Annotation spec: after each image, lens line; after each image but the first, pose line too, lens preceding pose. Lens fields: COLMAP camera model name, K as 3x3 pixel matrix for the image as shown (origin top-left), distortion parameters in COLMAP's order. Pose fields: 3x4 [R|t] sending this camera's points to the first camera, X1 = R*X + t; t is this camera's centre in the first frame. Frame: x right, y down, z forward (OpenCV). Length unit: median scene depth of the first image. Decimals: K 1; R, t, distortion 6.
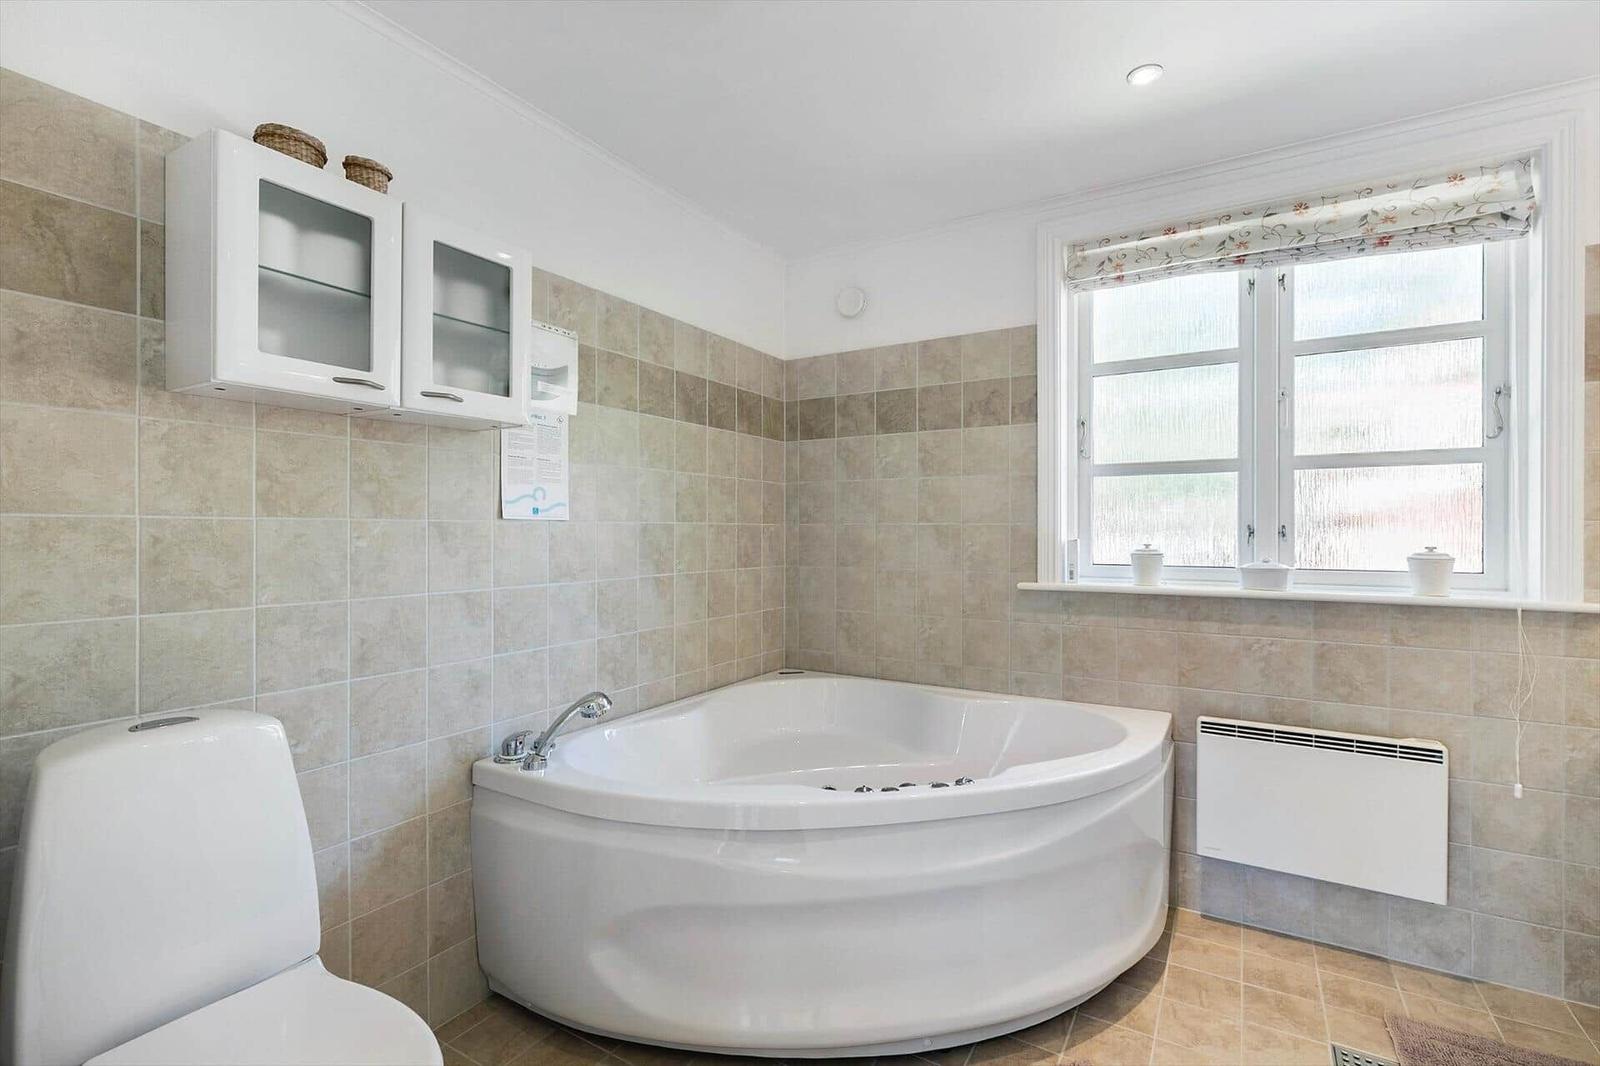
lens RADIAL K [[763.0, 0, 800.0], [0, 763.0, 533.0], [0, 0, 1]] dist [0.000075, 0.000113]
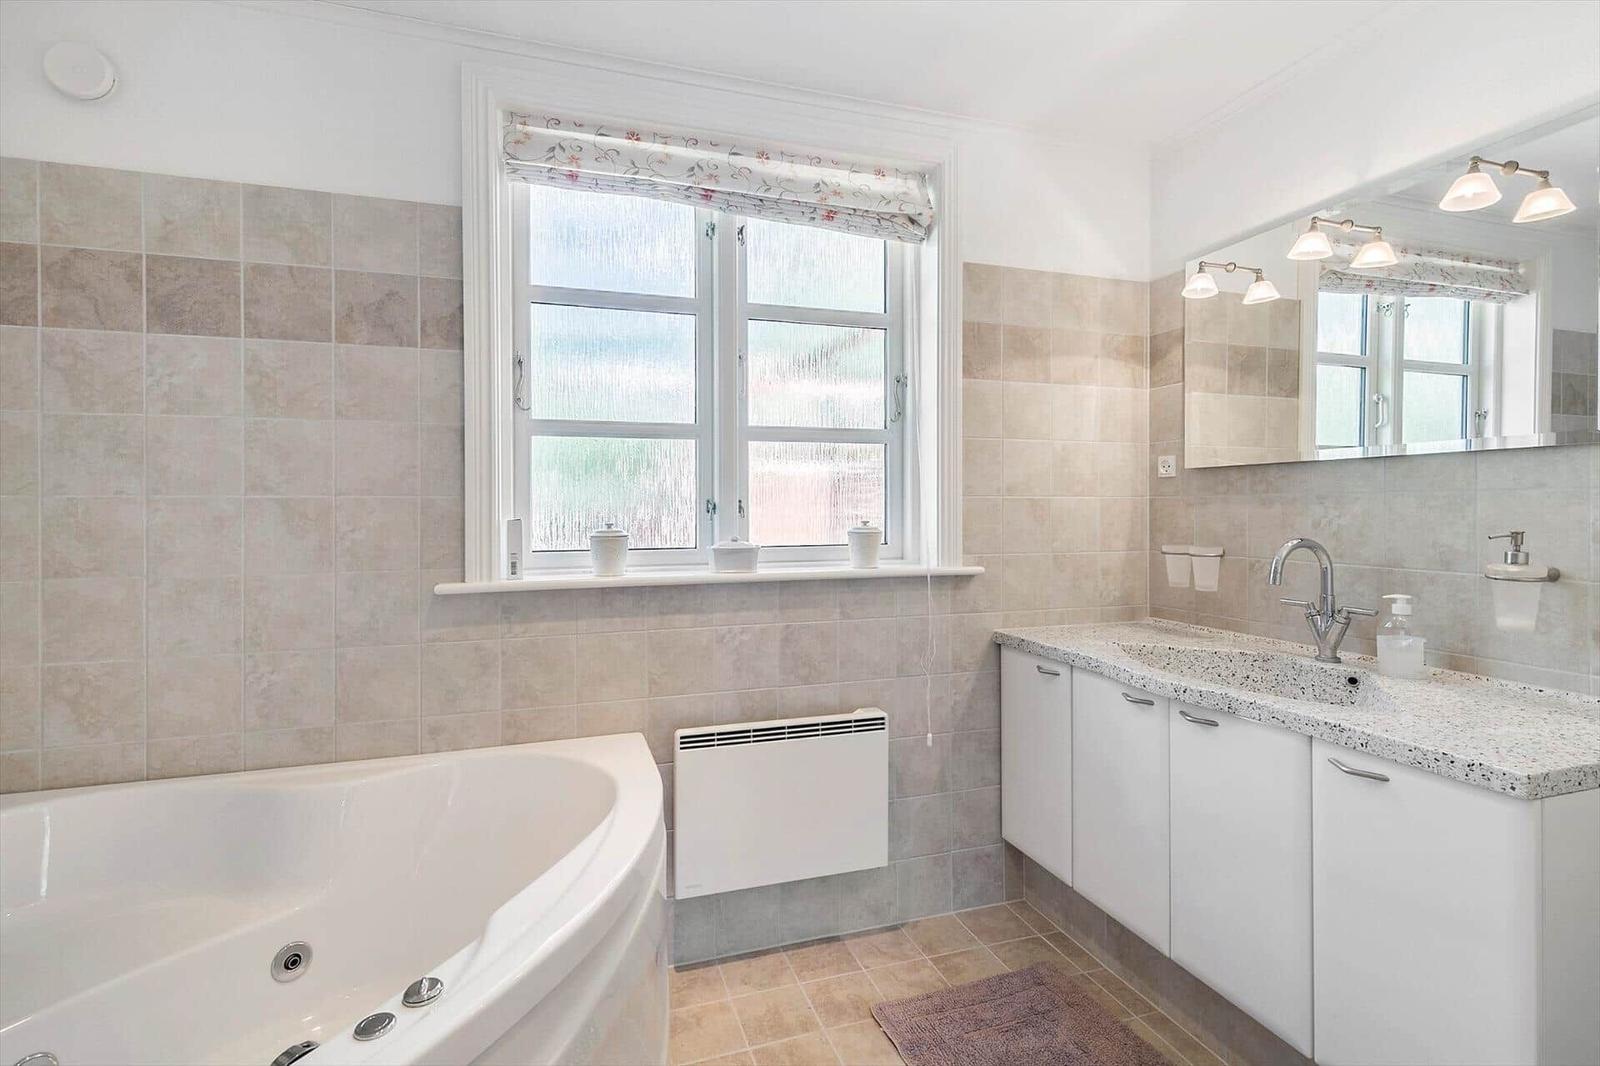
lens RADIAL K [[747.9, 0, 801.8], [0, 747.9, 505.5], [0, 0, 1]] dist [0.005789, 0.000378]
pose [[0.654640, -0.002930, 0.755935, -0.000098], [0.006926, 0.999974, -0.002123, -0.000948], [-0.755909, 0.006625, 0.654643, 0.355234]]
